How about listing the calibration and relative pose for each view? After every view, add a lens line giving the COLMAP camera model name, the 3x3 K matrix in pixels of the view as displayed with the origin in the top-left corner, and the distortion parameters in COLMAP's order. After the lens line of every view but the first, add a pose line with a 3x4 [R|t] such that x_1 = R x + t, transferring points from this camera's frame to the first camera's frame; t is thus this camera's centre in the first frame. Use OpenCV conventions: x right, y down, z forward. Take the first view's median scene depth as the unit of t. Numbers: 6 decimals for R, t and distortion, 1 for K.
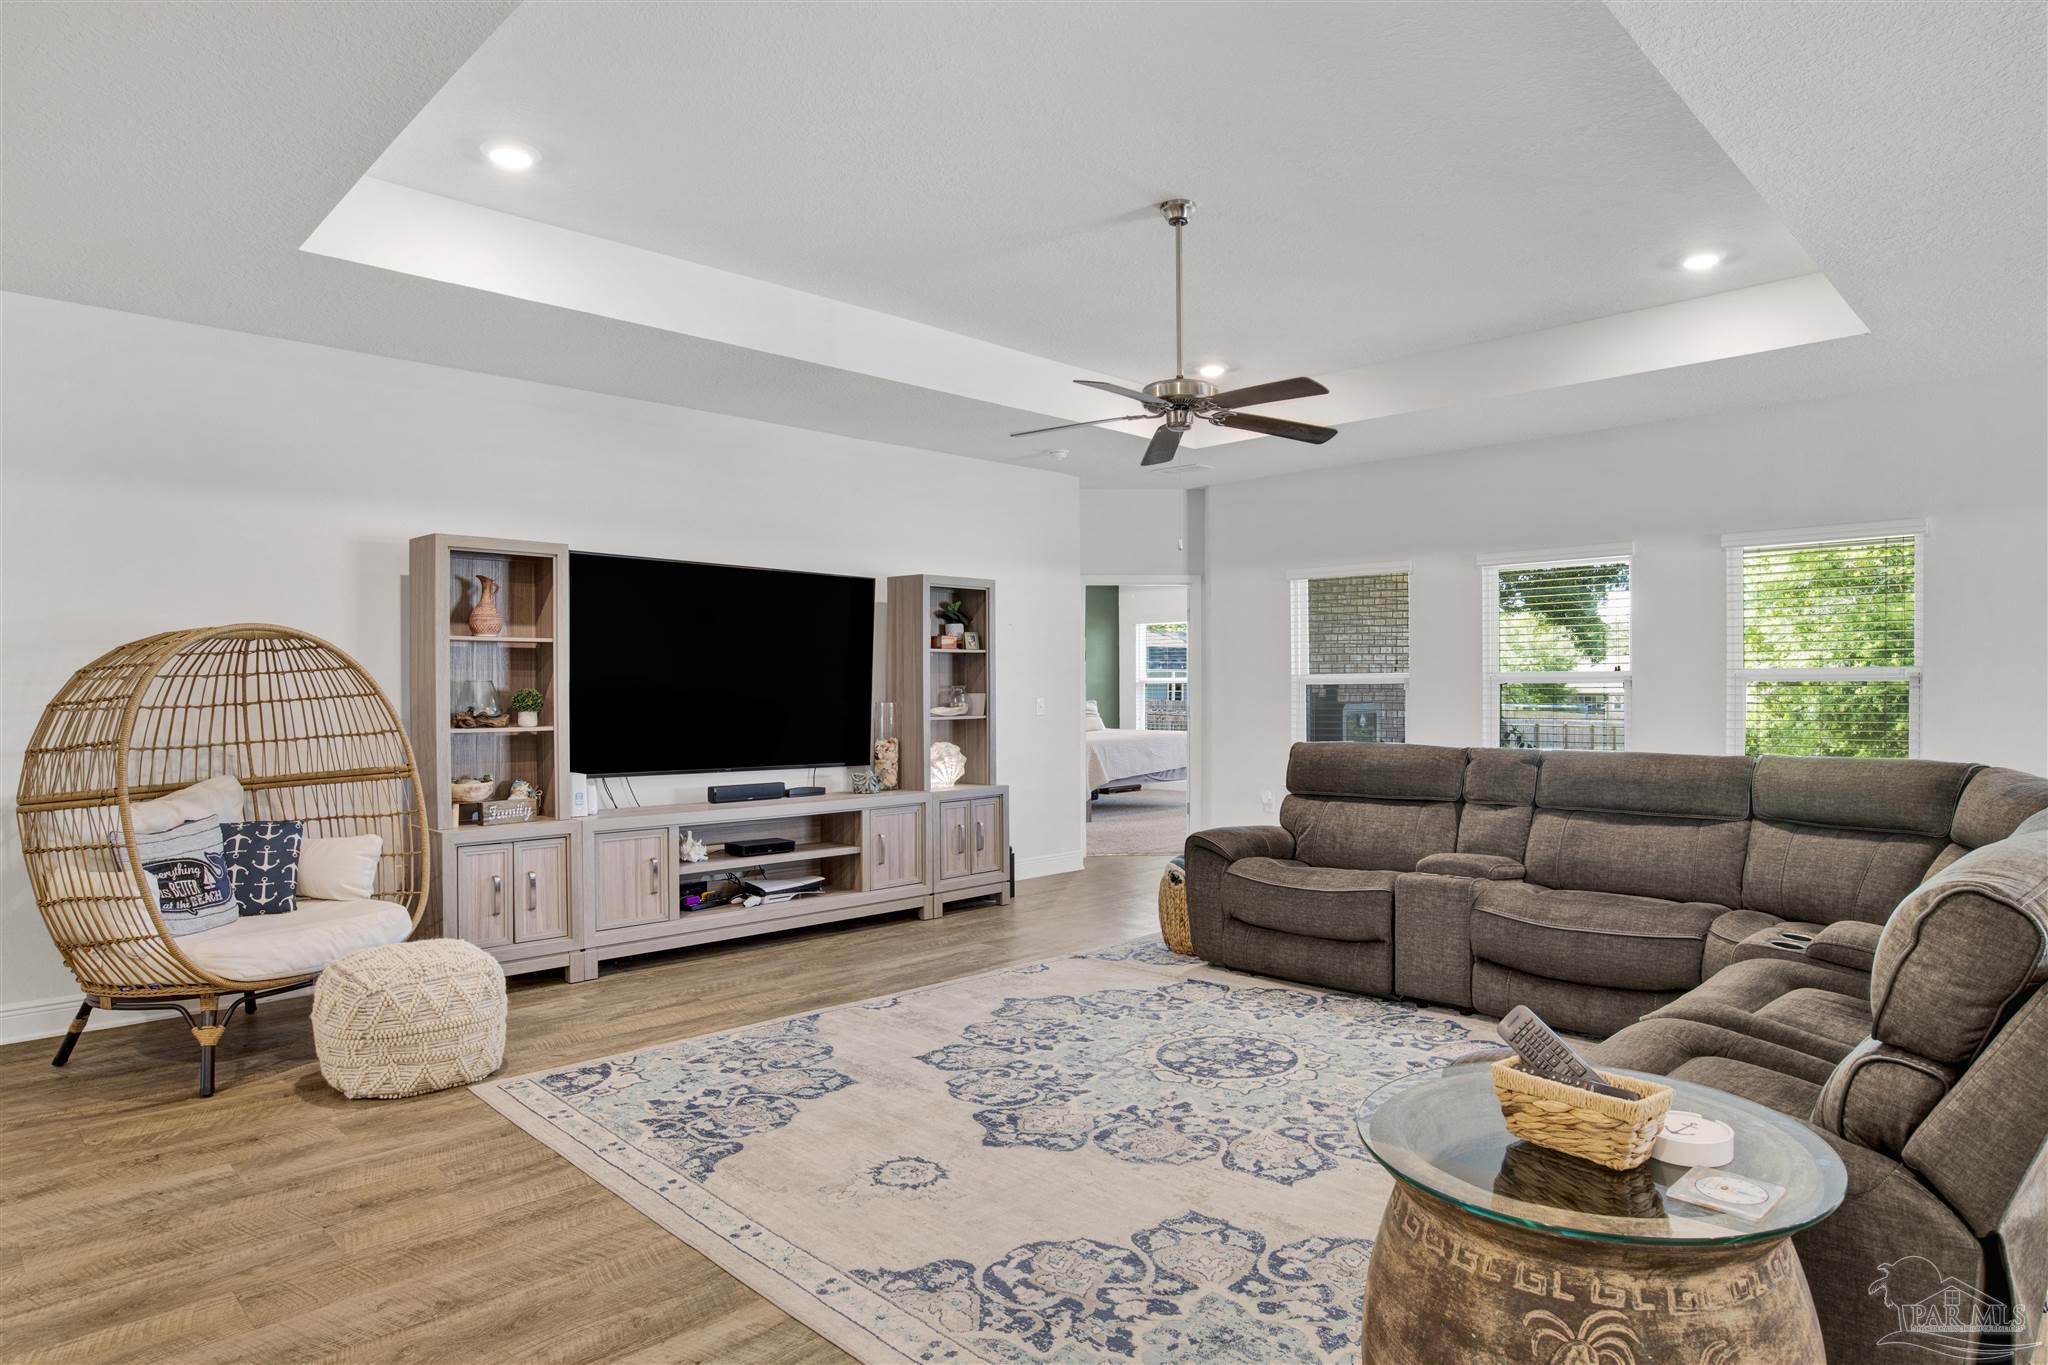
lens RADIAL K [[1166.3, 0, 1014.3], [0, 1166.3, 684.8], [0, 0, 1]] dist [-0.066876, 0.001131]
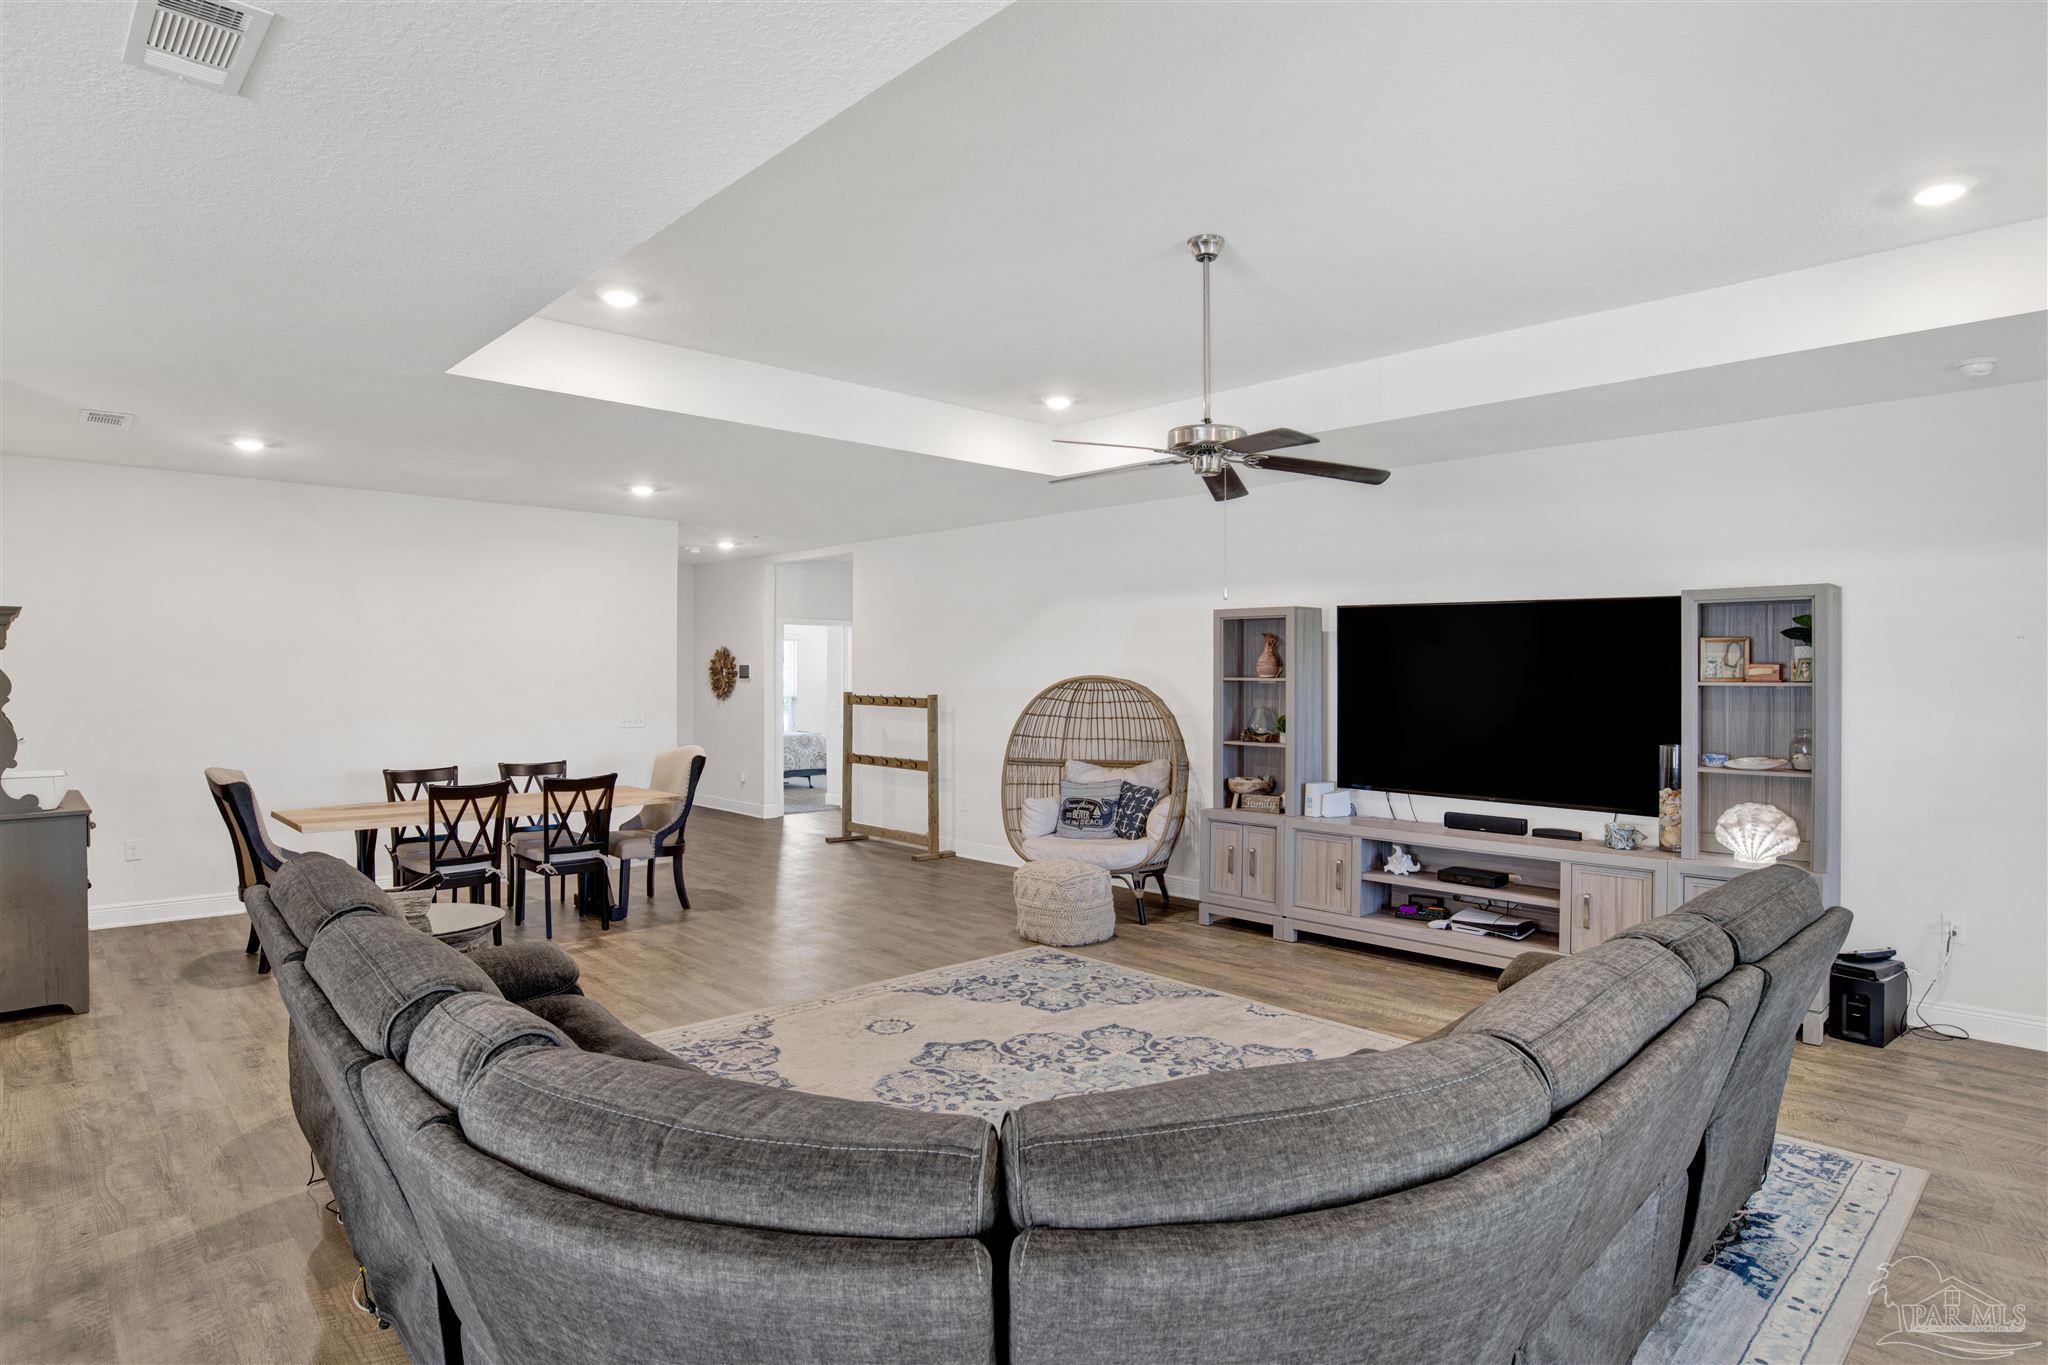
lens RADIAL K [[1100.1, 0, 1021.1], [0, 1100.1, 688.8], [0, 0, 1]] dist [-0.079220, 0.028533]
pose [[-0.018183, 0.017238, -0.999686, 1.097176], [-0.002211, 0.999848, 0.017282, -0.061333], [0.999832, 0.002525, -0.018142, 0.926659]]
